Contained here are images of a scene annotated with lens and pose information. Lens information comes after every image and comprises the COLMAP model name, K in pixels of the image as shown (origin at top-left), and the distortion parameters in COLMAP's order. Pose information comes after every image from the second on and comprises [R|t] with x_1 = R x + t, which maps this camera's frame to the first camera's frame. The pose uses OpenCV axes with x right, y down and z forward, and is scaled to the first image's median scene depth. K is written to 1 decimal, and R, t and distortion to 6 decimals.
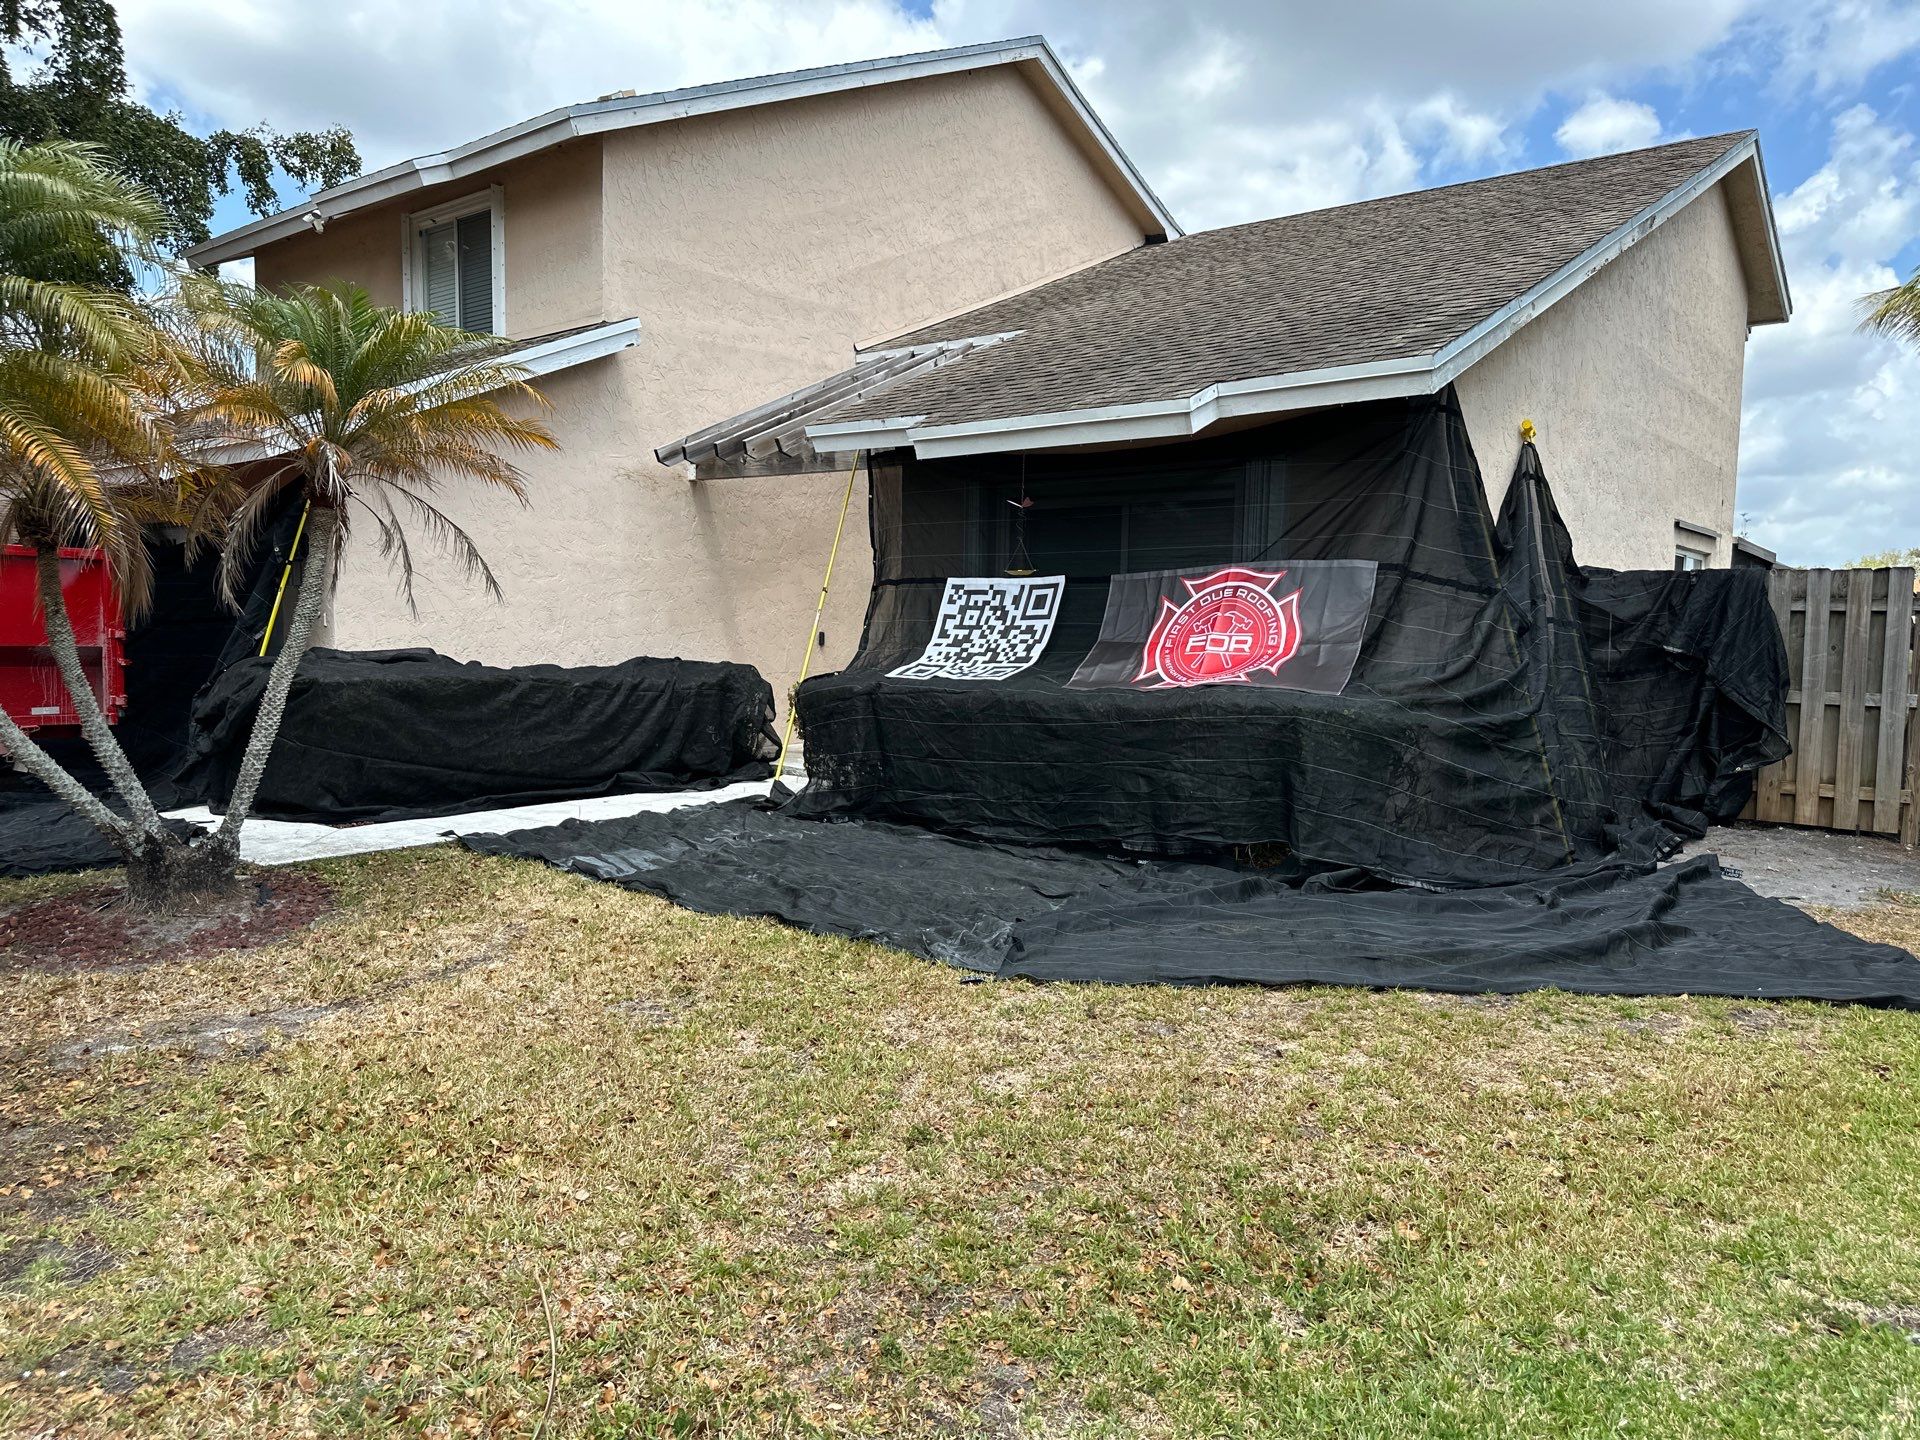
lens RADIAL K [[1405.2, 0, 960.0], [0, 1405.2, 720.0], [0, 0, 1]] dist [0.054987, -0.086366]
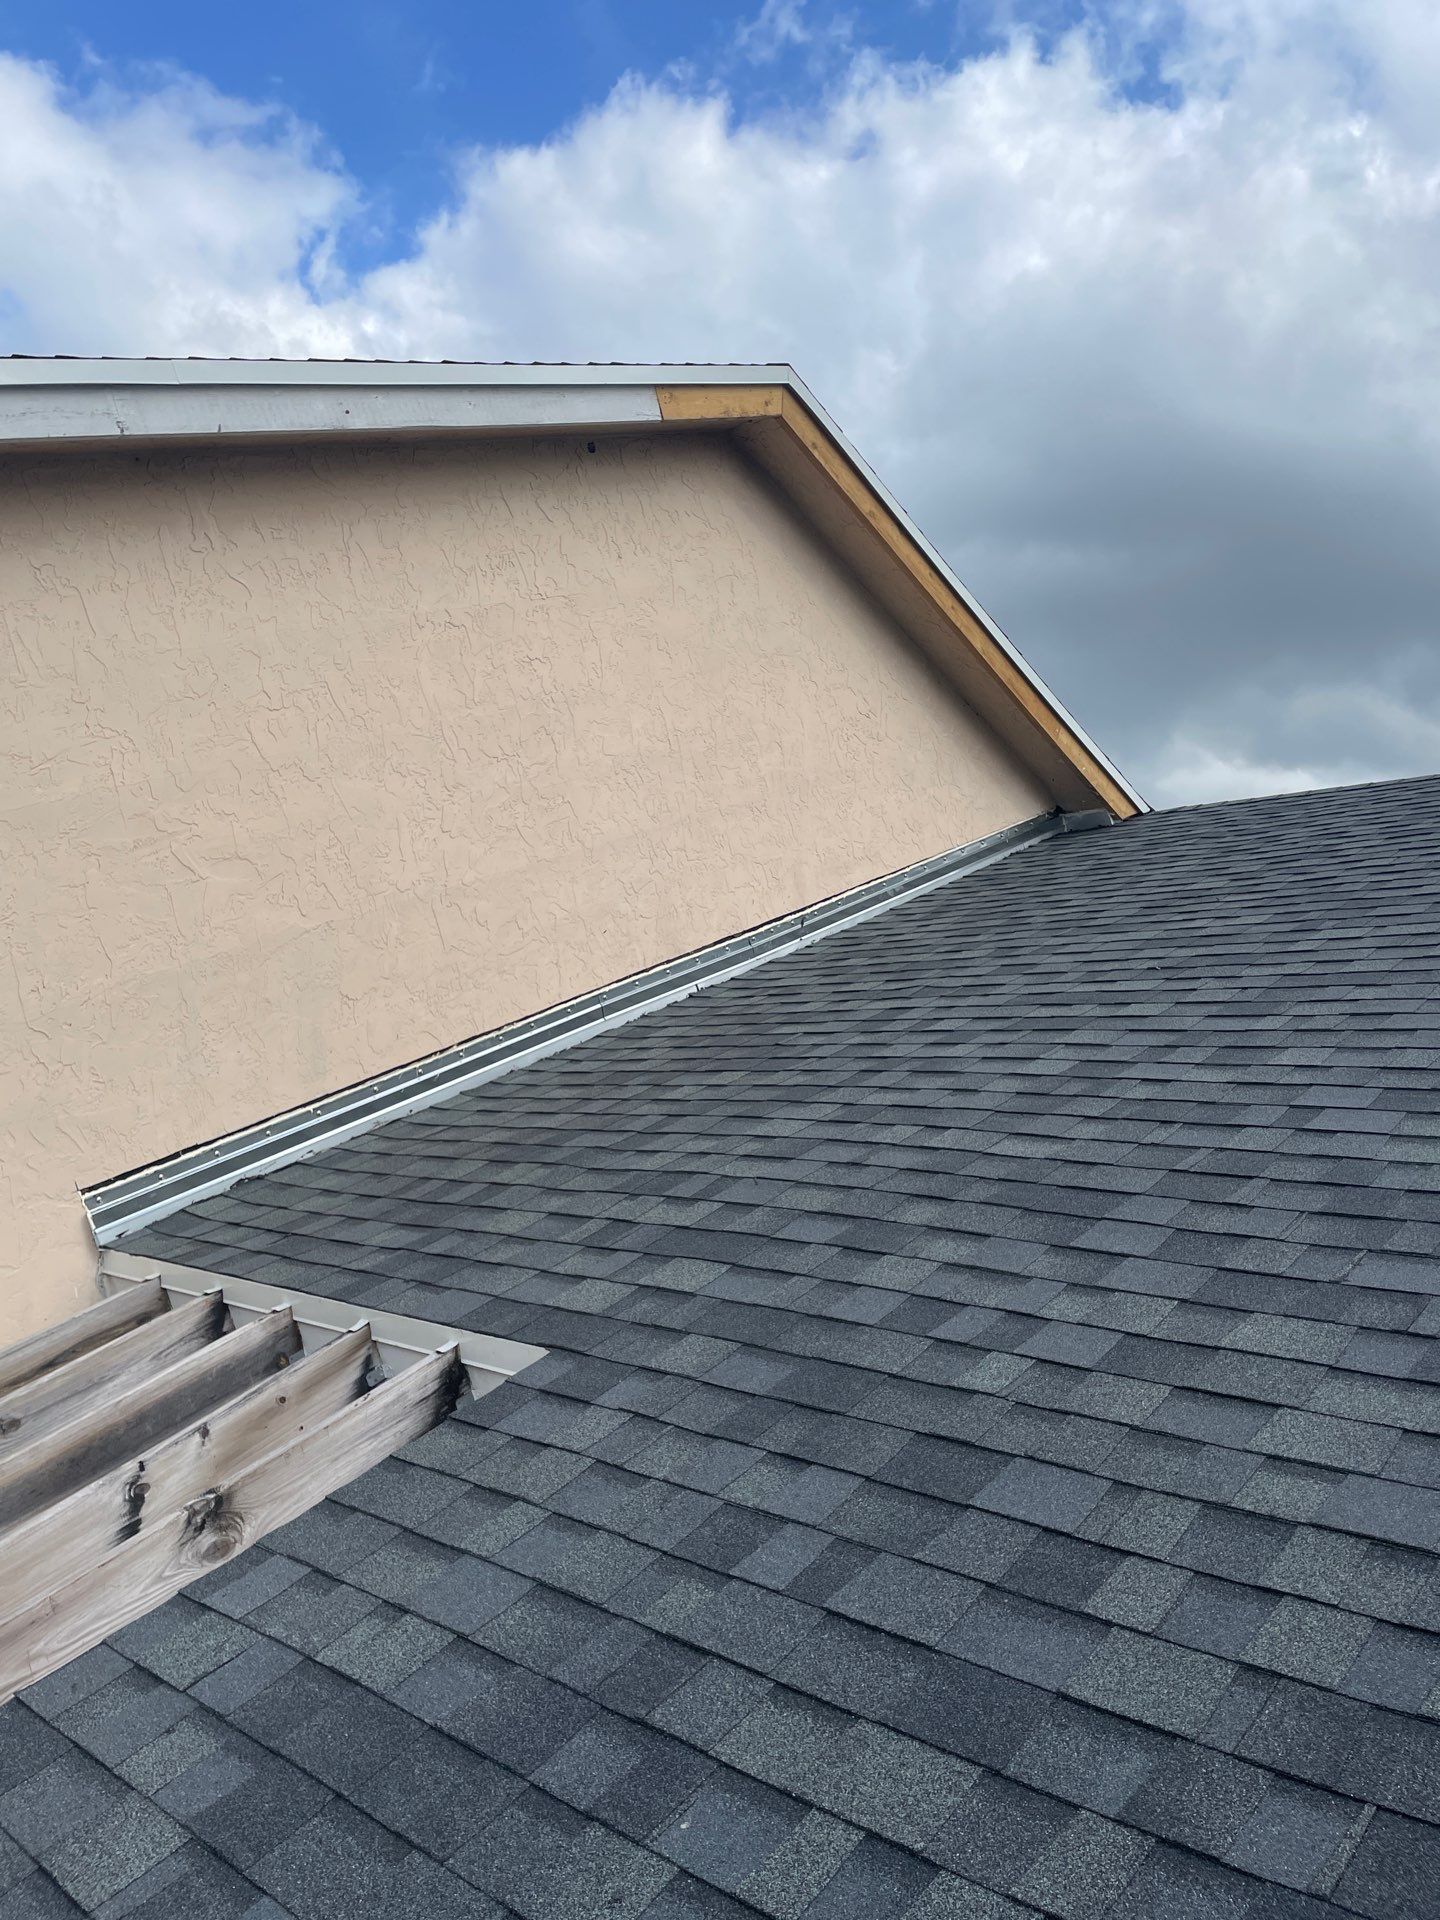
lens RADIAL K [[1405.2, 0, 720.0], [0, 1405.2, 960.0], [0, 0, 1]] dist [0.054987, -0.086366]
pose [[0.994364, 0.011077, -0.105438, 0.082842], [-0.029364, 0.984394, -0.173514, -0.246936], [0.101871, 0.175632, 0.979171, 0.634327]]
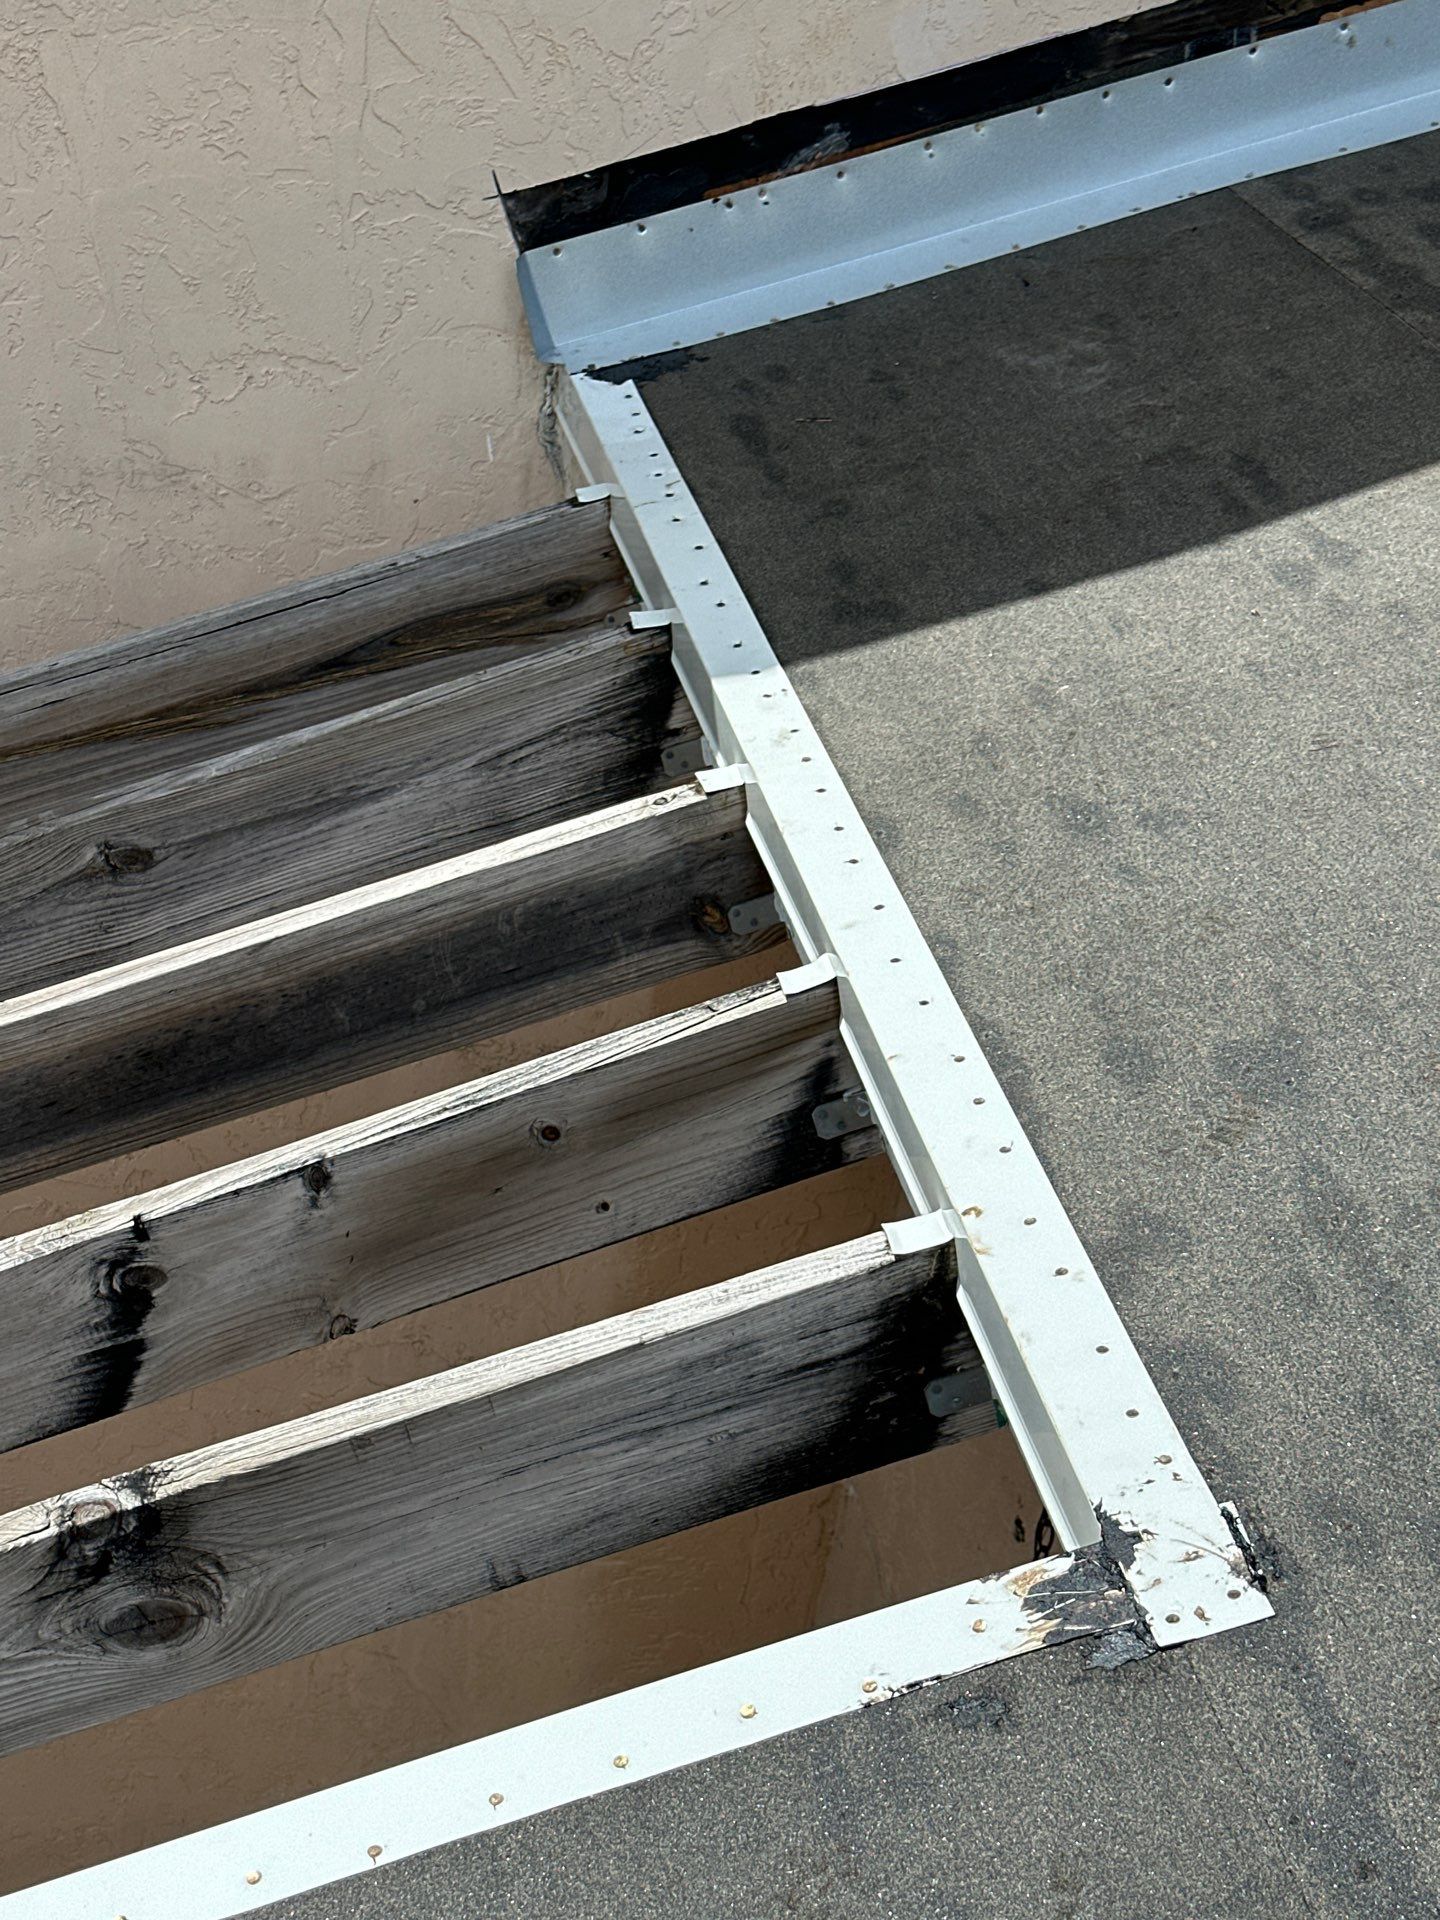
lens RADIAL K [[2914.7, 0, 720.0], [0, 2914.7, 960.0], [0, 0, 1]] dist [0.124443, -0.010421]
pose [[0.756103, 0.382255, -0.531215, 0.081087], [-0.175436, 0.900371, 0.398188, -0.285412], [0.630500, -0.207877, 0.747835, 0.732421]]
